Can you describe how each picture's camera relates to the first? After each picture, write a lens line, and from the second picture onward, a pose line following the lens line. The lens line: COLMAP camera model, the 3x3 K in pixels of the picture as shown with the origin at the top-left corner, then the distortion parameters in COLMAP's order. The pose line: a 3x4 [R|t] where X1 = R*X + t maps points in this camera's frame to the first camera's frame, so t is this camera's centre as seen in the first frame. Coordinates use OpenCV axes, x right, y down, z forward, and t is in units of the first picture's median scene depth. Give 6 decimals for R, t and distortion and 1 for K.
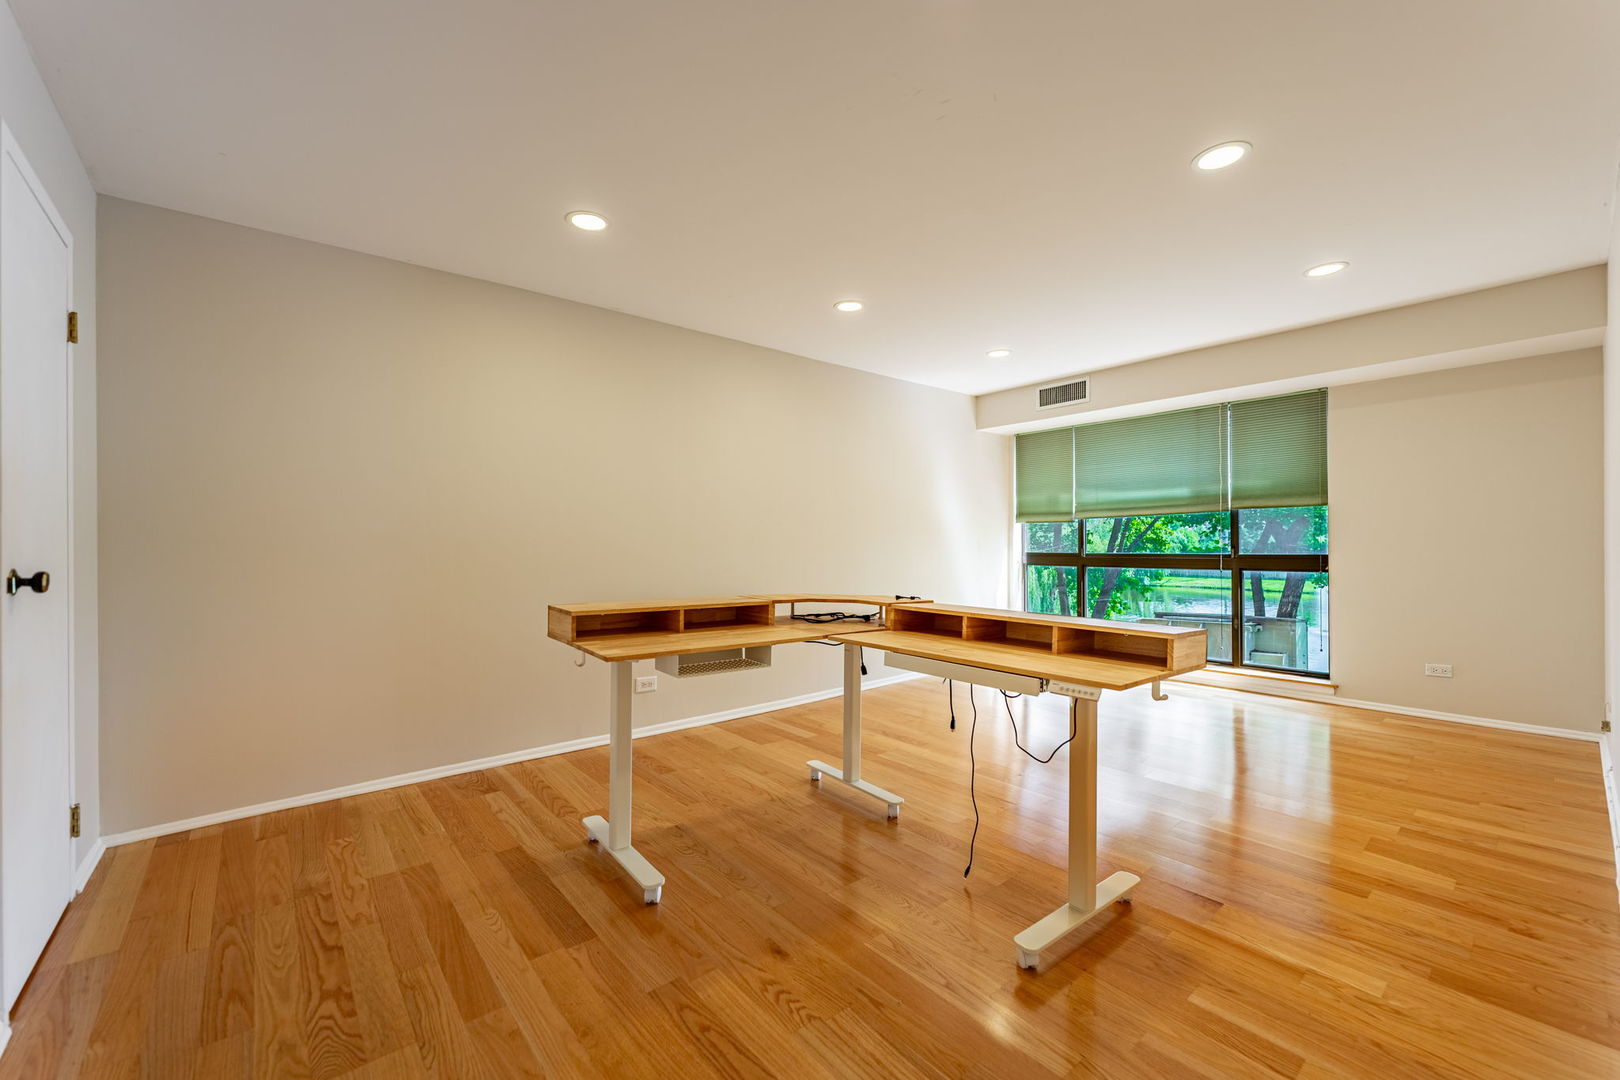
lens RADIAL K [[650.7, 0, 819.1], [0, 650.7, 538.9], [0, 0, 1]] dist [0.001290, -0.000125]
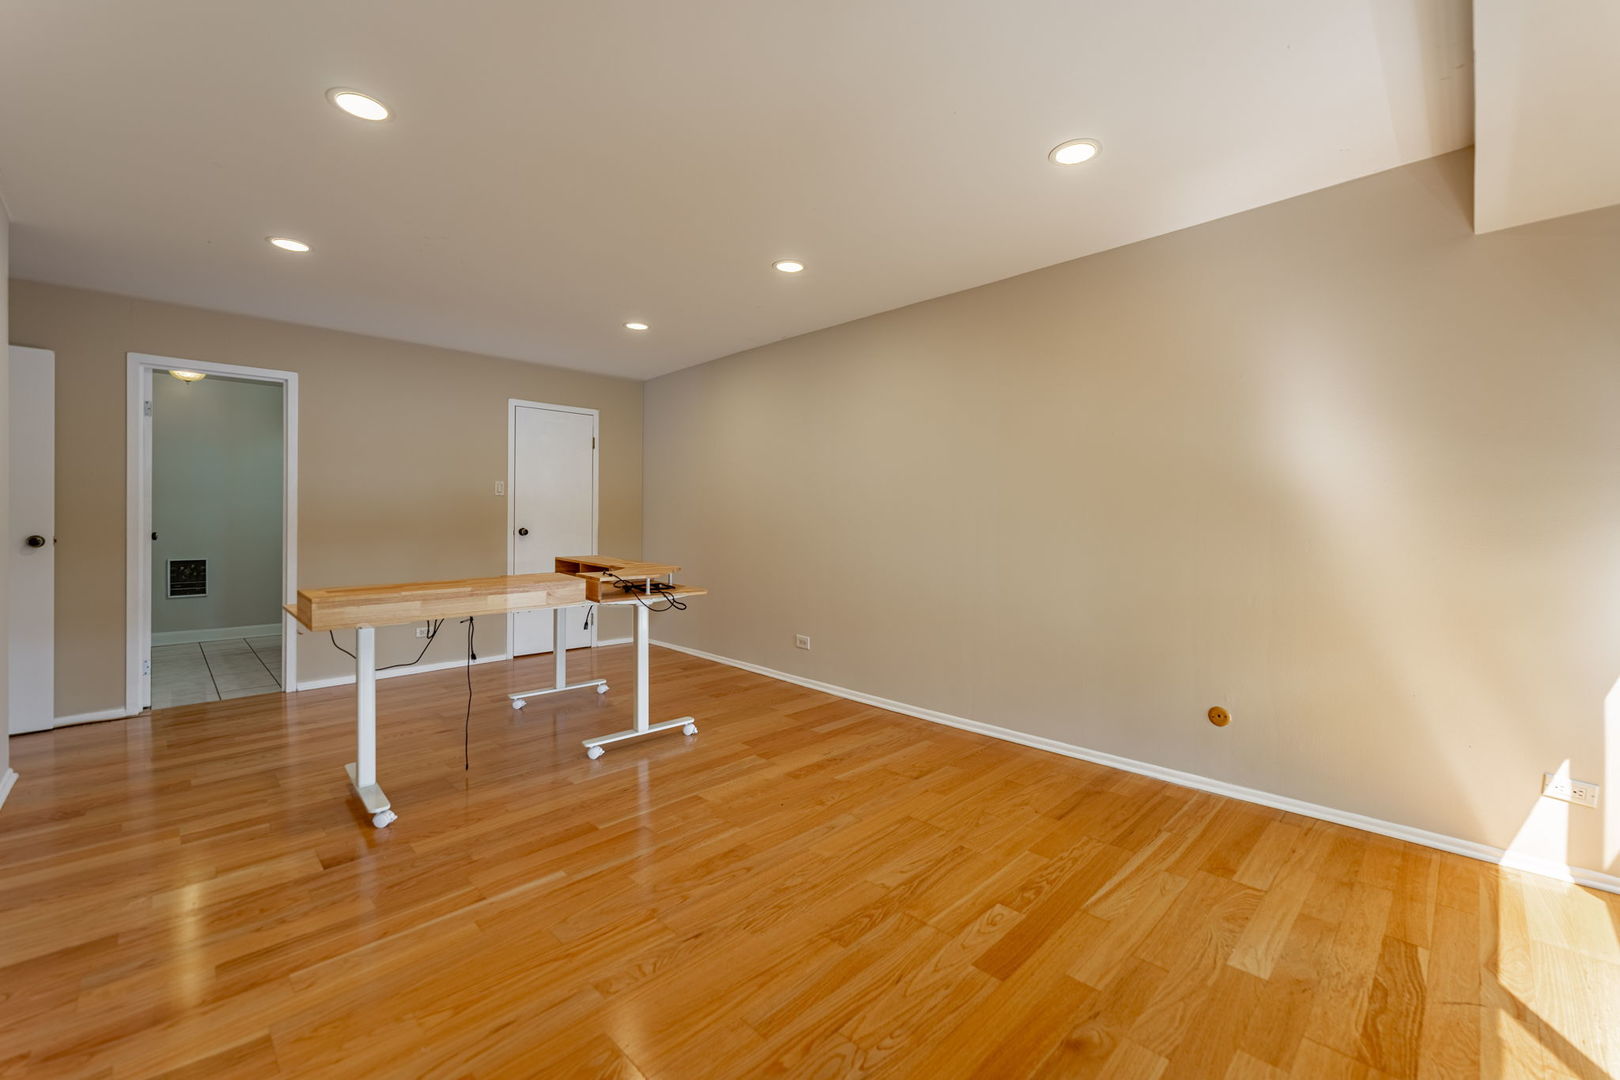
lens RADIAL K [[650.7, 0, 819.1], [0, 650.7, 538.9], [0, 0, 1]] dist [0.001290, -0.000125]
pose [[0.078844, 0.032332, -0.996363, 0.958694], [-0.001947, 0.999477, 0.032279, -0.010576], [0.996885, -0.000606, 0.078866, 0.953961]]
